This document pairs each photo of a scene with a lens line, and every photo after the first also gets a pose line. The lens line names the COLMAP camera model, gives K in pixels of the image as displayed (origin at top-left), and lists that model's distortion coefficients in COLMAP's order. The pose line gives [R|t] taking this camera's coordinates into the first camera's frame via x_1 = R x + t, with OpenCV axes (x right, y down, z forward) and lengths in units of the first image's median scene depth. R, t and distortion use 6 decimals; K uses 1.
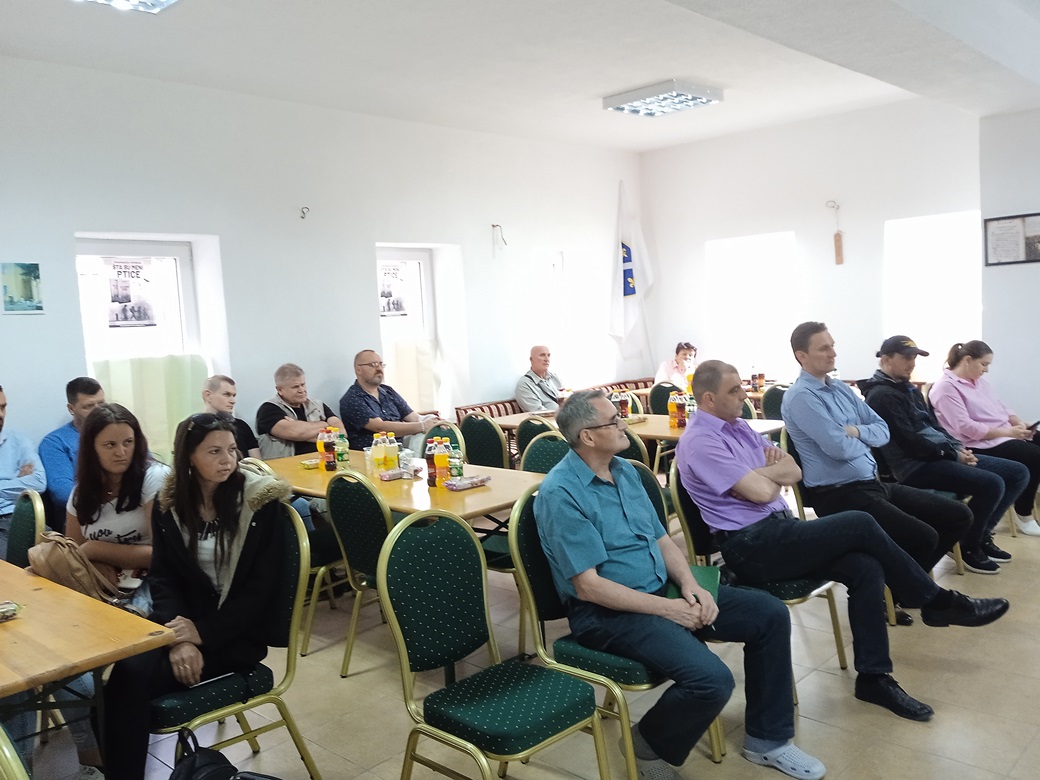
lens RADIAL K [[887.7, 0, 517.7], [0, 887.7, 388.5], [0, 0, 1]] dist [0.027975, -0.055230]
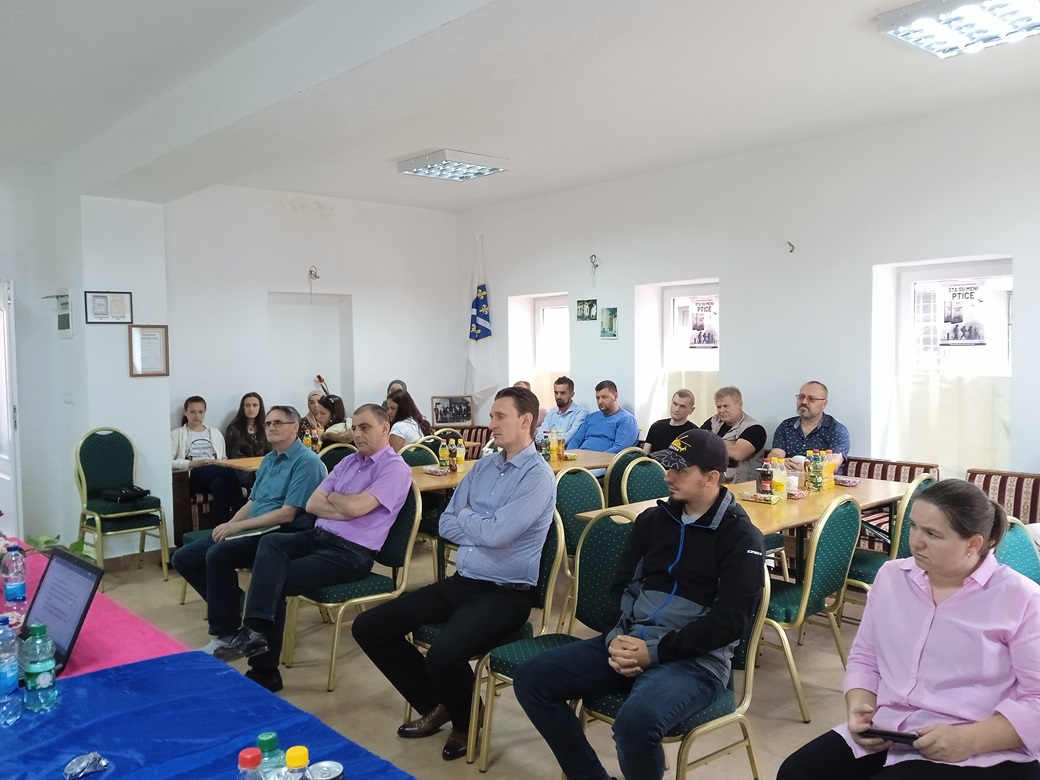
lens RADIAL K [[887.7, 0, 517.7], [0, 887.7, 391.3], [0, 0, 1]] dist [0.027975, -0.055230]
pose [[0.087251, 0.076778, -0.993223, 0.912106], [-0.076043, 0.994630, 0.070207, -0.076722], [0.993280, 0.069402, 0.092621, 0.589454]]
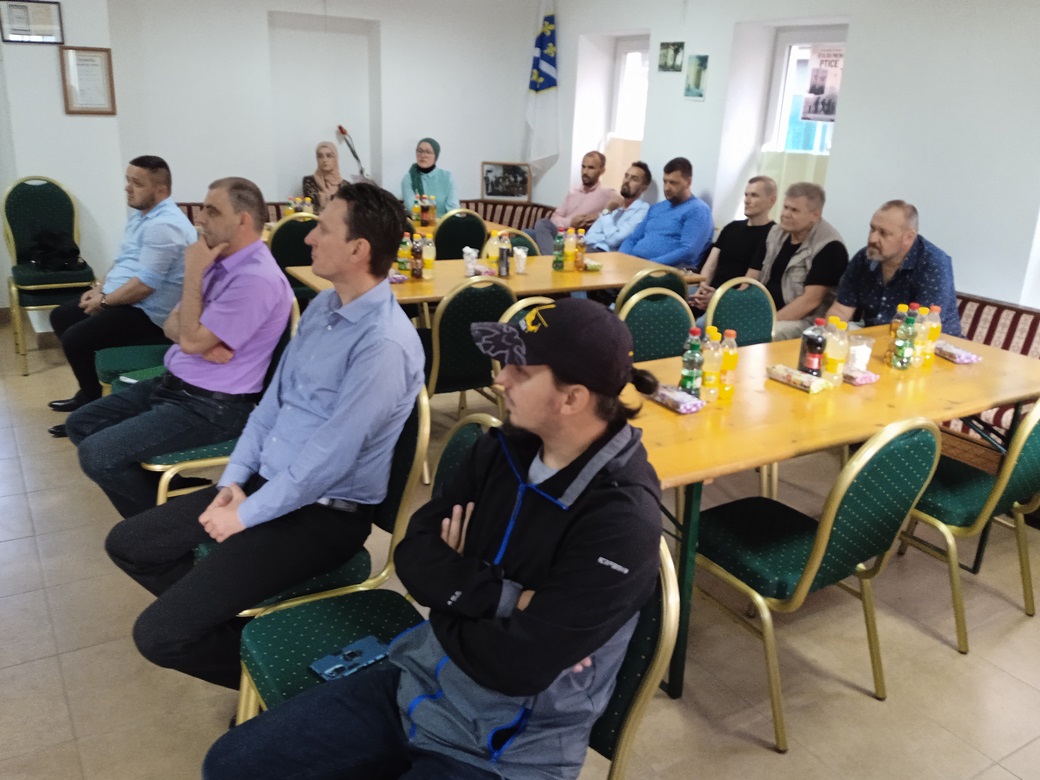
lens RADIAL K [[887.7, 0, 520.7], [0, 887.7, 393.3], [0, 0, 1]] dist [0.027975, -0.055230]
pose [[-0.104533, 0.339554, -0.934760, 0.625253], [-0.126713, 0.927702, 0.351161, -0.093245], [0.986416, 0.155154, -0.053950, 0.767839]]
